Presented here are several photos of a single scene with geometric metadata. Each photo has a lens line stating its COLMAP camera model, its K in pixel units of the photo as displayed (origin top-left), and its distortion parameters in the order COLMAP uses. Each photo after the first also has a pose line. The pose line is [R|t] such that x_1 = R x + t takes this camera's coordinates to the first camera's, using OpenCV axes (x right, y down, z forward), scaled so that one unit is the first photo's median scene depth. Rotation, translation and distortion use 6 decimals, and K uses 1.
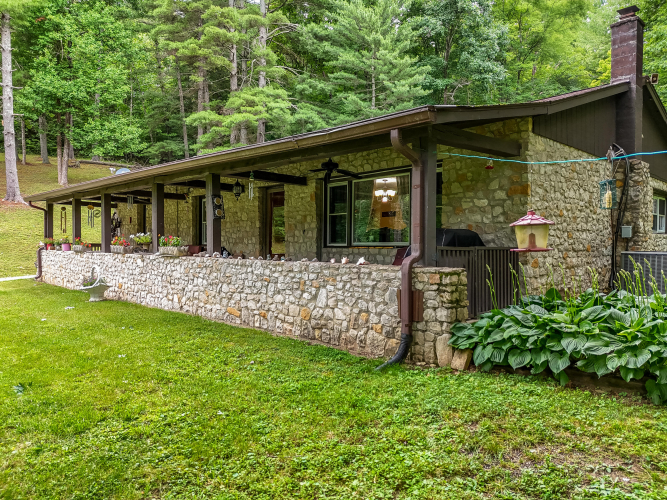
lens RADIAL K [[490.8, 0, 333.5], [0, 490.8, 250.0], [0, 0, 1]] dist [0.075431, -0.070272]
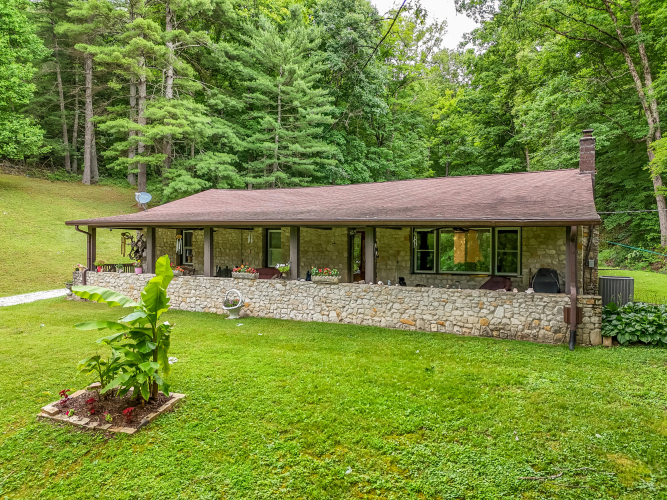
lens RADIAL K [[490.8, 0, 333.5], [0, 490.8, 250.0], [0, 0, 1]] dist [0.075431, -0.070272]
pose [[0.941215, 0.000797, 0.337808, -0.652286], [-0.001046, 0.999999, 0.000554, -0.067402], [-0.337808, -0.000874, 0.941215, -0.239993]]
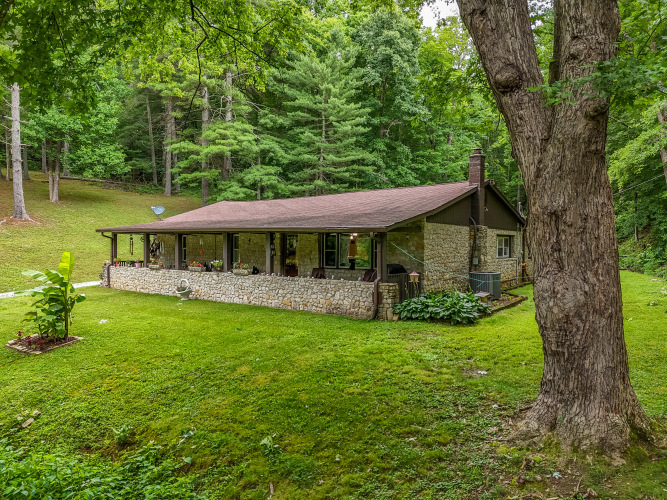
lens RADIAL K [[490.8, 0, 333.5], [0, 490.8, 250.0], [0, 0, 1]] dist [0.075431, -0.070272]
pose [[0.991494, -0.000045, 0.130149, -0.193361], [0.000169, 1.000000, -0.000936, -0.065049], [-0.130149, 0.000950, 0.991494, -0.726018]]
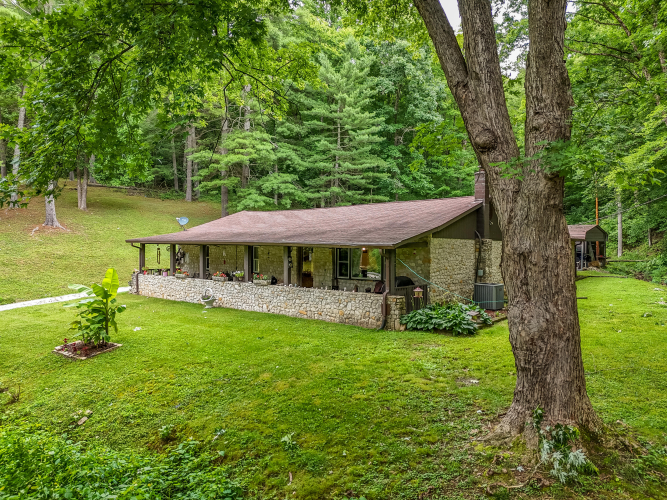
lens RADIAL K [[490.8, 0, 333.5], [0, 490.8, 250.0], [0, 0, 1]] dist [0.075431, -0.070272]
pose [[0.995236, 0.000290, 0.097494, -0.197405], [-0.000202, 1.000000, -0.000912, -0.106673], [-0.097494, 0.000888, 0.995236, -0.840799]]
